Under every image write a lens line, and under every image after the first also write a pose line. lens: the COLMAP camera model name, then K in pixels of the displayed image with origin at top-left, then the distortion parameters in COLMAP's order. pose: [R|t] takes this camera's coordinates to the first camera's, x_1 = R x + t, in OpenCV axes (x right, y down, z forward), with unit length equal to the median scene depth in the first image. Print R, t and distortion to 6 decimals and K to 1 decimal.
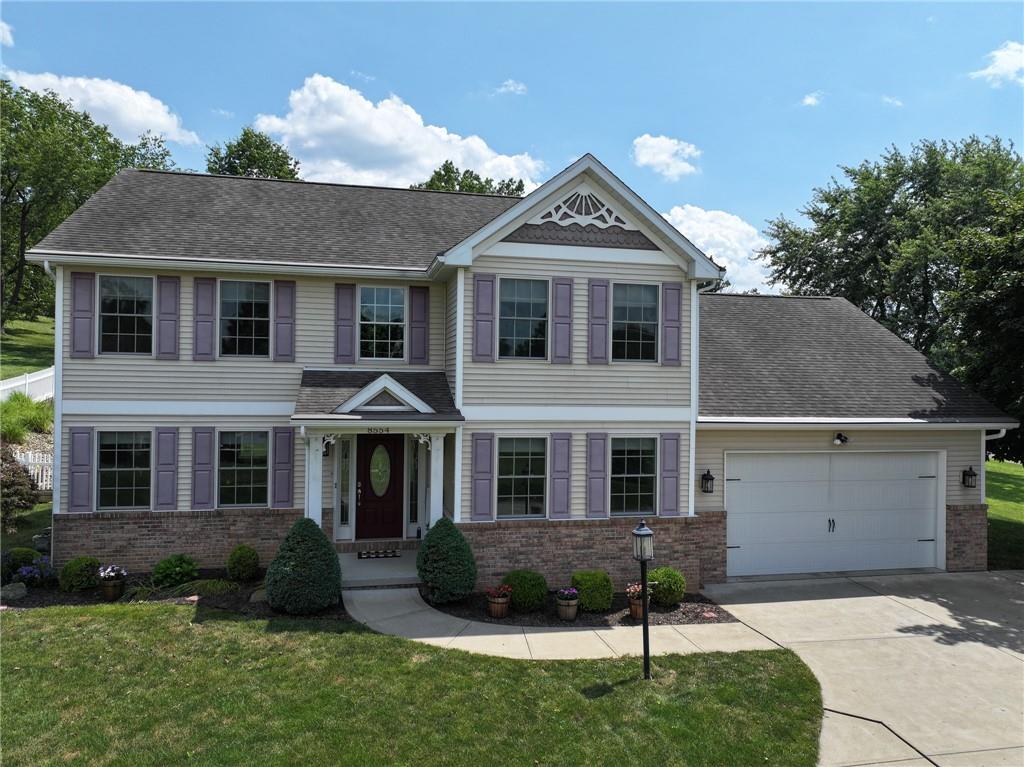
lens RADIAL K [[721.6, 0, 504.3], [0, 721.6, 382.3], [0, 0, 1]] dist [0.016030, -0.004797]
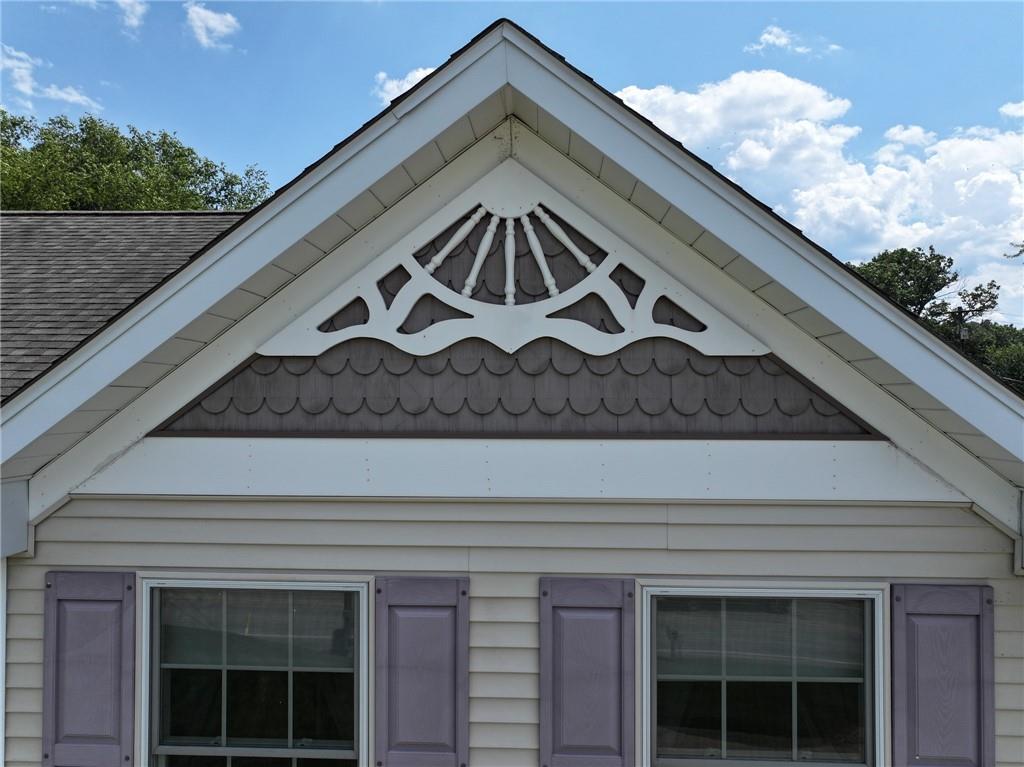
lens RADIAL K [[721.6, 0, 516.4], [0, 721.6, 388.5], [0, 0, 1]] dist [0.016030, -0.004797]
pose [[0.968792, -0.013289, -0.247518, 0.166835], [0.013100, 0.999911, -0.002410, -0.202163], [0.247528, -0.000908, 0.968880, 0.772108]]
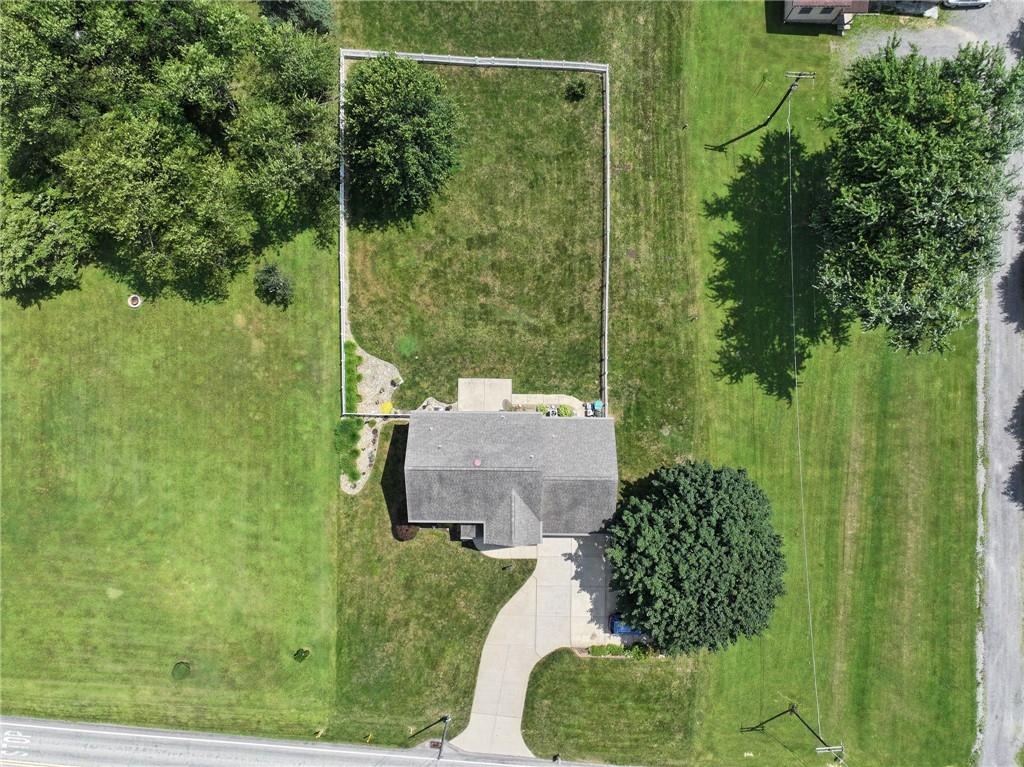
lens RADIAL K [[721.6, 0, 512.5], [0, 721.6, 384.5], [0, 0, 1]] dist [0.016030, -0.004797]
pose [[0.975483, 0.217295, -0.034869, 0.043965], [0.025127, 0.047439, 0.998558, -5.178059], [0.218636, -0.974953, 0.040816, 1.824752]]
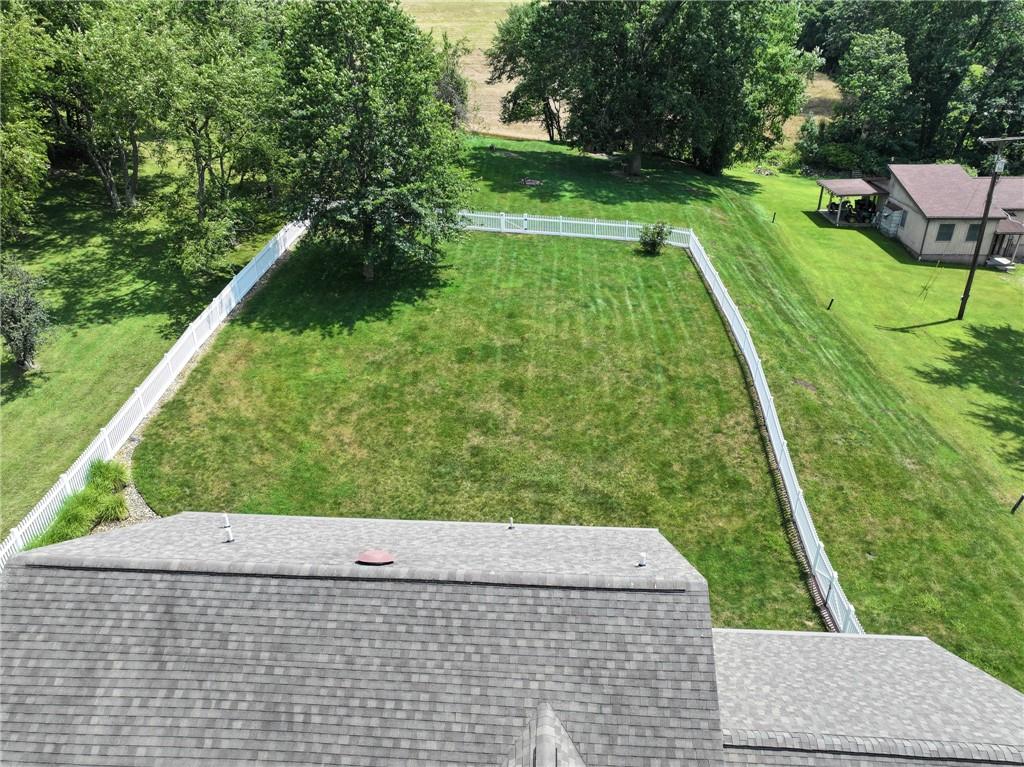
lens RADIAL K [[721.6, 0, 514.8], [0, 721.6, 385.6], [0, 0, 1]] dist [0.016030, -0.004797]
pose [[0.962961, 0.102399, -0.249439, 0.165018], [0.023772, 0.889241, 0.456822, -1.025357], [0.268589, -0.445831, 0.853870, 0.775807]]
